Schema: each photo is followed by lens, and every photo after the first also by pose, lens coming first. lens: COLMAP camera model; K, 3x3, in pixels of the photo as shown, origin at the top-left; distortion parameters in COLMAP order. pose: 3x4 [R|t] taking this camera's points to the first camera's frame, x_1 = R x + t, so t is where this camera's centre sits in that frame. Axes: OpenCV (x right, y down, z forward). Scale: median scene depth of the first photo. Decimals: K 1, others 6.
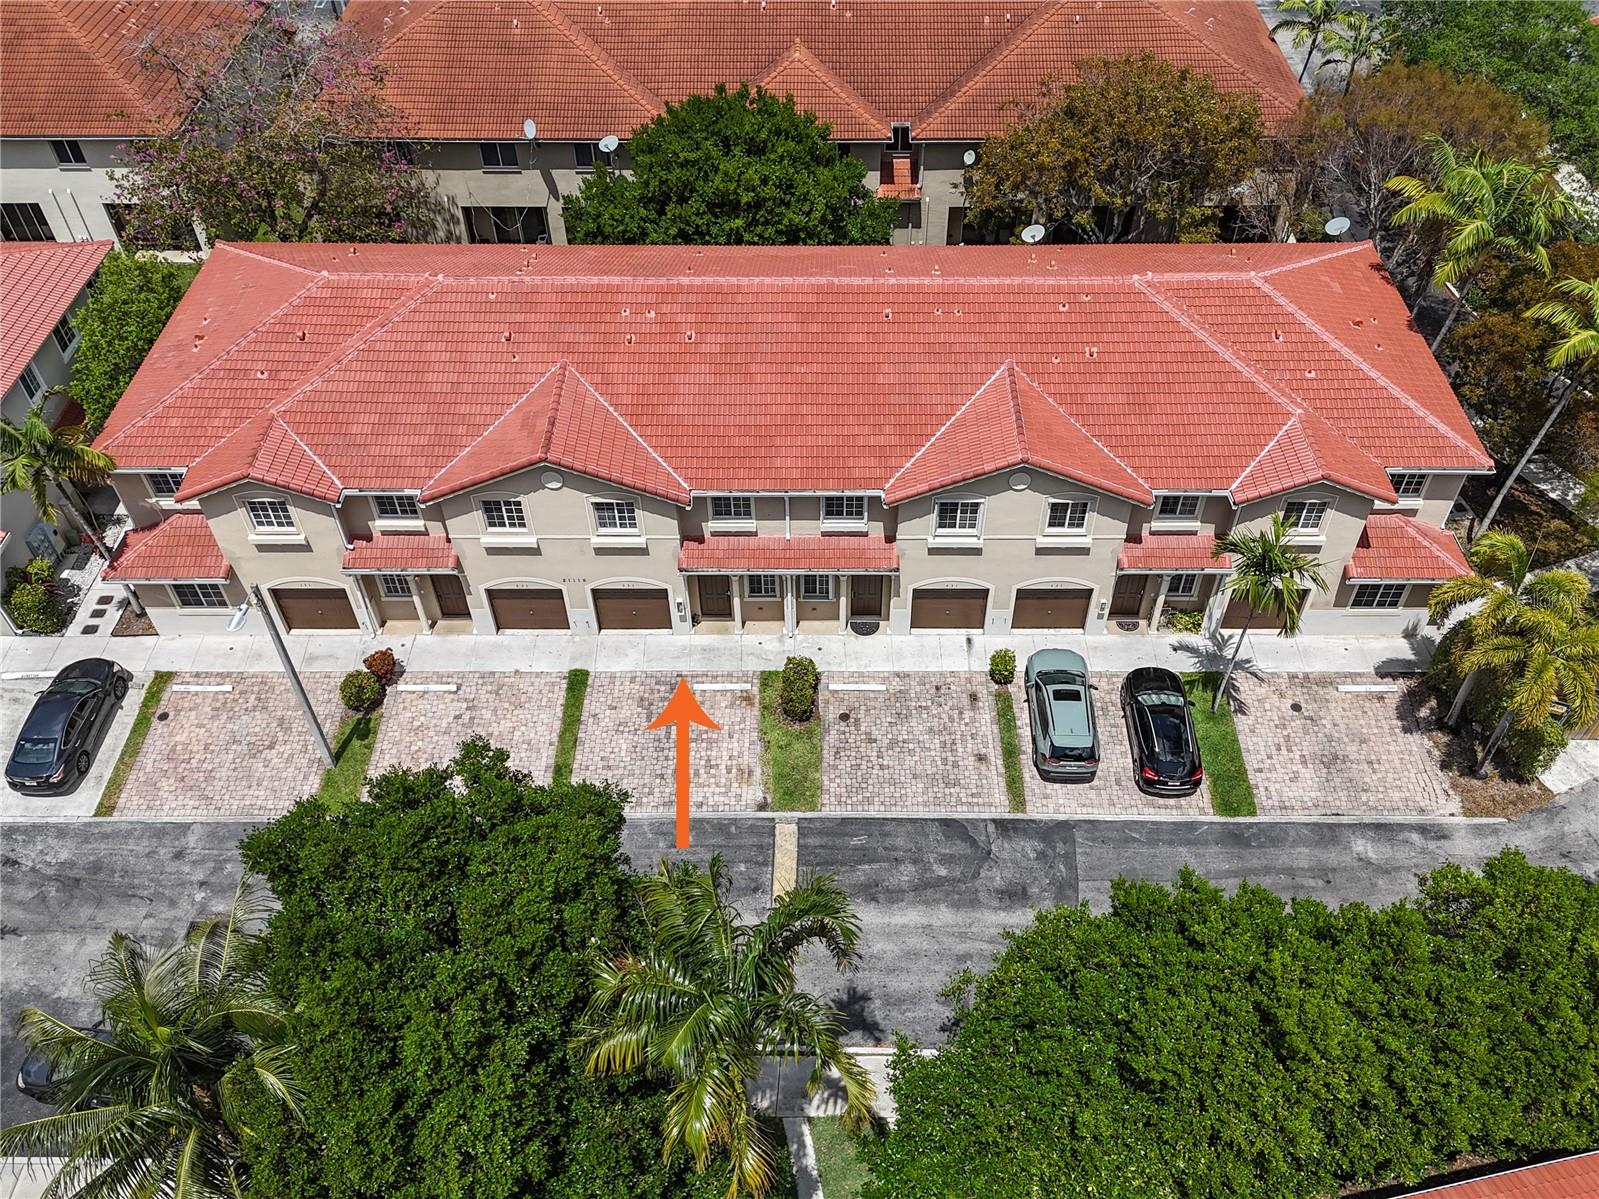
lens RADIAL K [[1320.9, 0, 837.2], [0, 1320.9, 599.2], [0, 0, 1]] dist [0.032804, -0.009654]
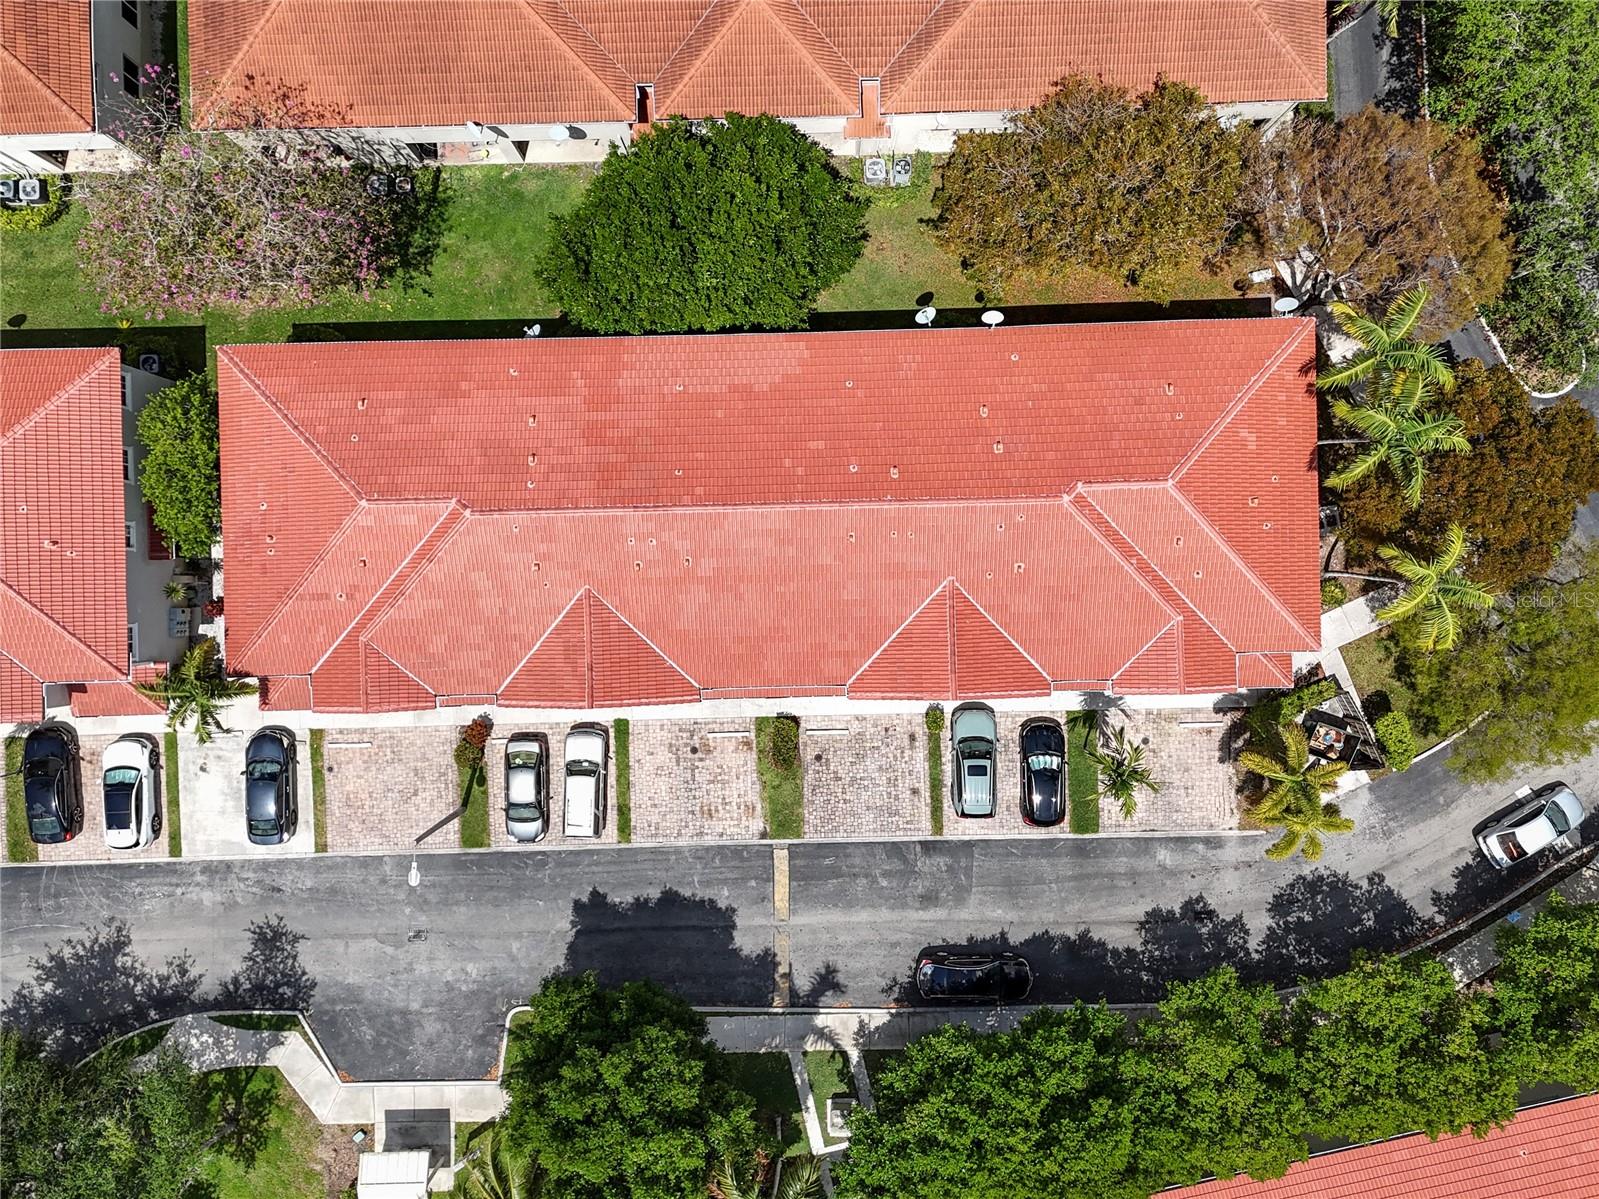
lens RADIAL K [[1374.0, 0, 804.8], [0, 1374.0, 632.4], [0, 0, 1]] dist [0.032342, -0.010427]
pose [[0.999818, -0.019023, -0.001042, -0.005019], [0.014296, 0.712982, 0.701037, -1.067217], [-0.012593, -0.700925, 0.713124, 0.066028]]
